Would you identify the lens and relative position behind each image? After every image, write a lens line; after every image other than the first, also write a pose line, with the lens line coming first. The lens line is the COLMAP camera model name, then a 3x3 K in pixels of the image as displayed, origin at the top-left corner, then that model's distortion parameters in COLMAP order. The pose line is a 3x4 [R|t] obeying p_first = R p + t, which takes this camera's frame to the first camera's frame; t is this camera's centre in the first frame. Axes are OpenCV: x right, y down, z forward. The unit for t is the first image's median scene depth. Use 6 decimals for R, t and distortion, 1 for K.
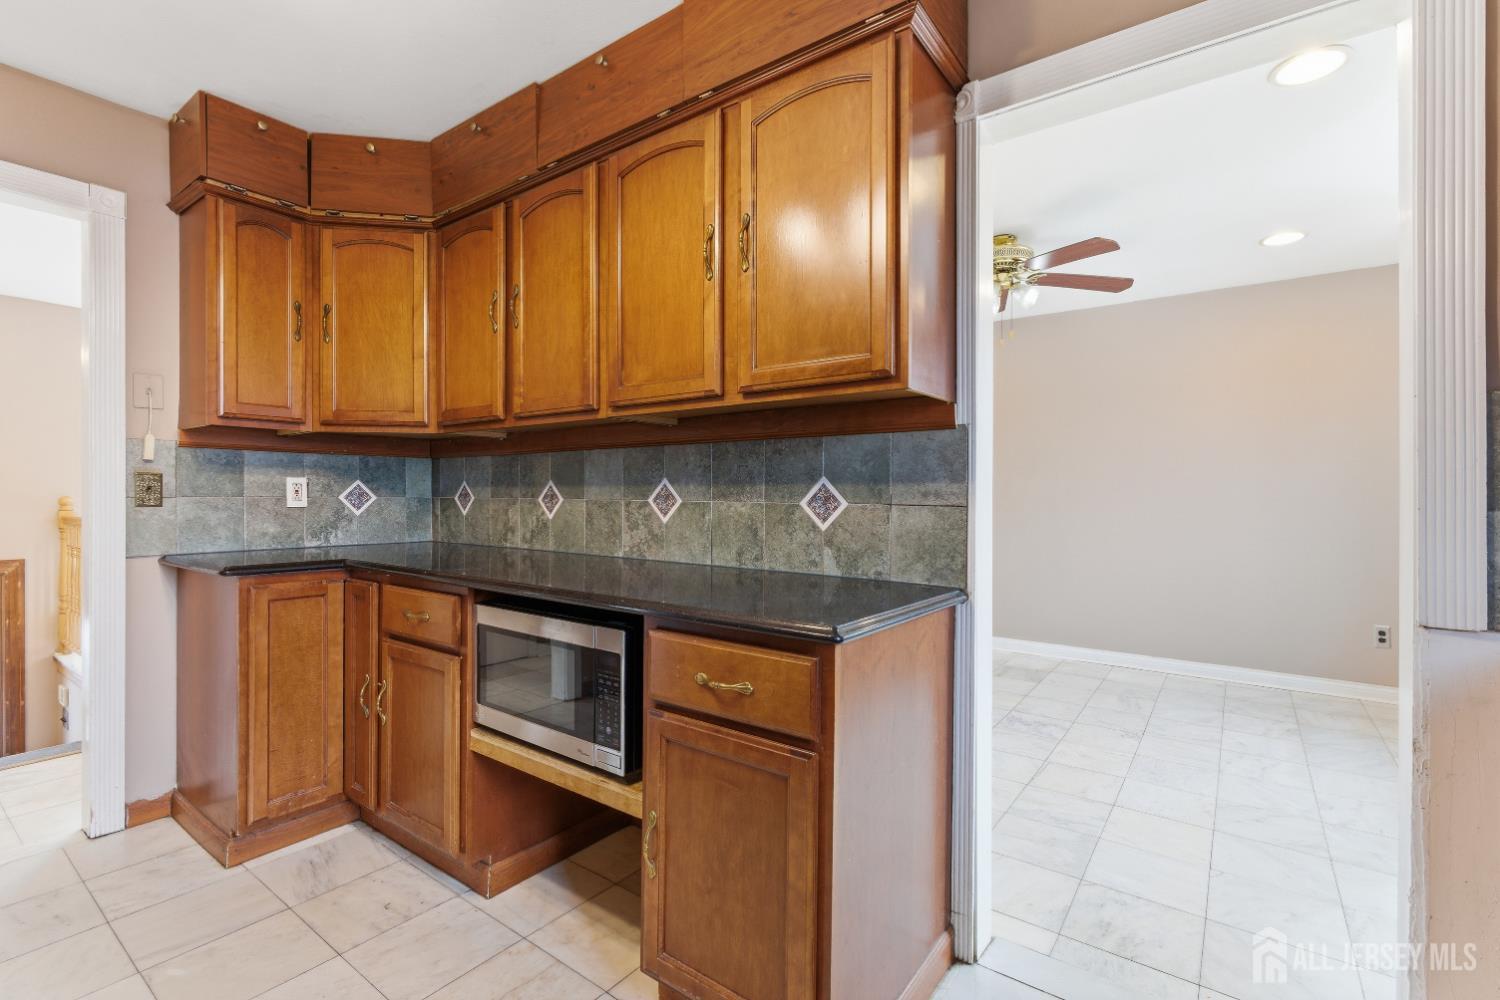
lens RADIAL K [[691.1, 0, 744.6], [0, 691.1, 493.3], [0, 0, 1]] dist [0.001216, 0.000690]
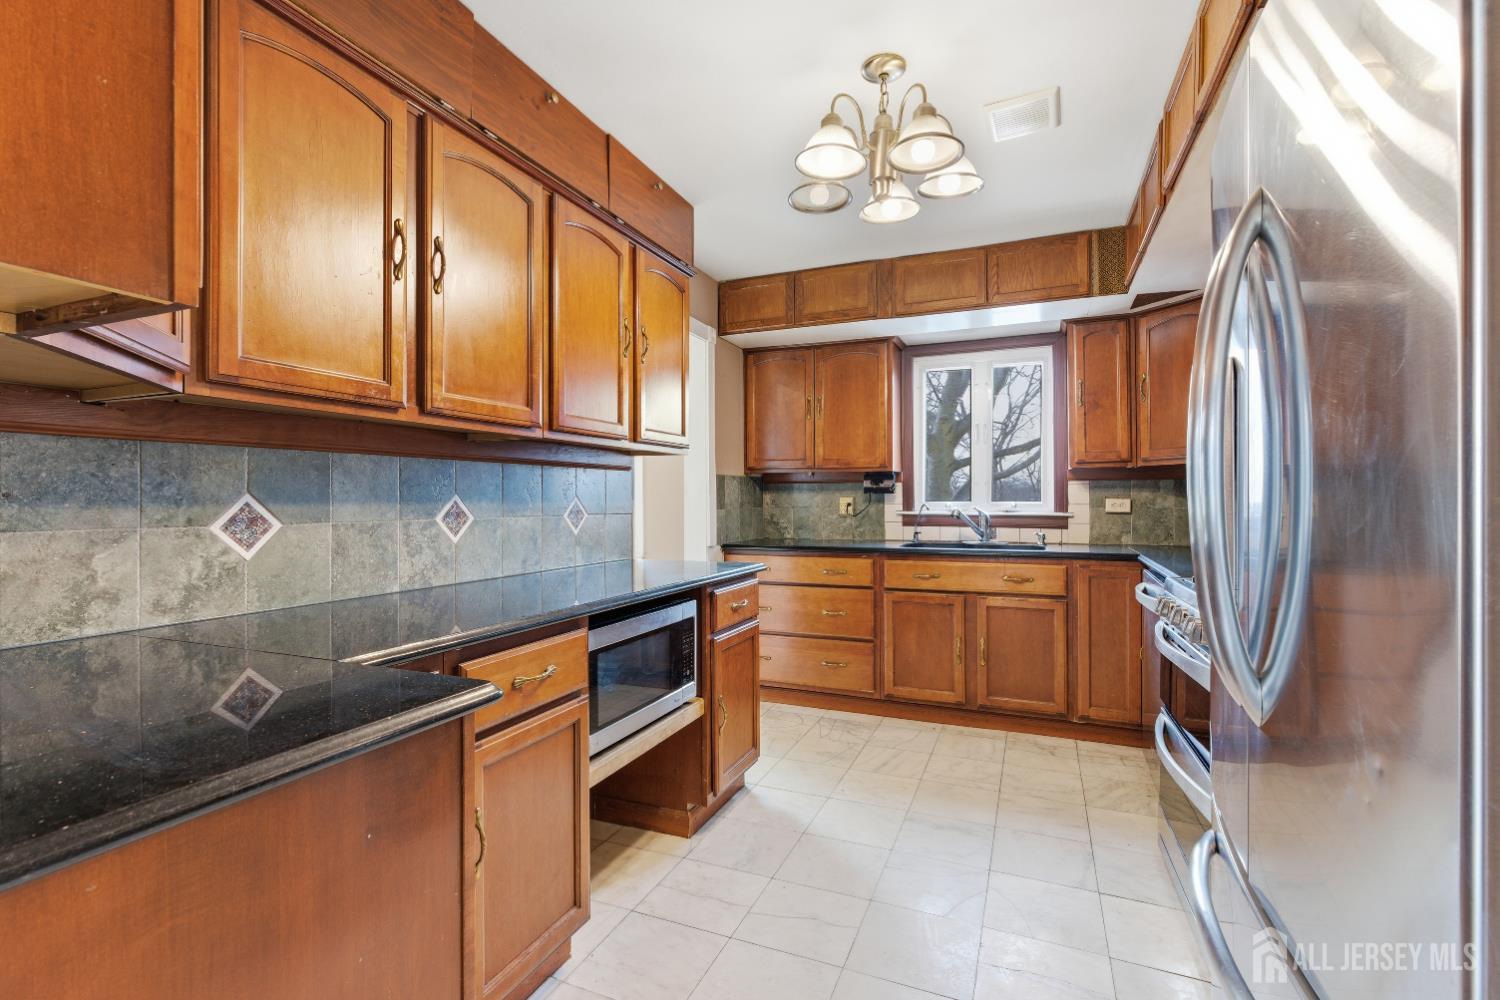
lens RADIAL K [[678.1, 0, 750.0], [0, 678.1, 500.0], [0, 0, 1]] dist [-0.000439, 0.000640]
pose [[-0.247325, 0.007391, 0.968904, -1.062739], [0.017900, 0.999835, -0.003058, -0.004724], [-0.968767, 0.016588, -0.247417, 0.809198]]
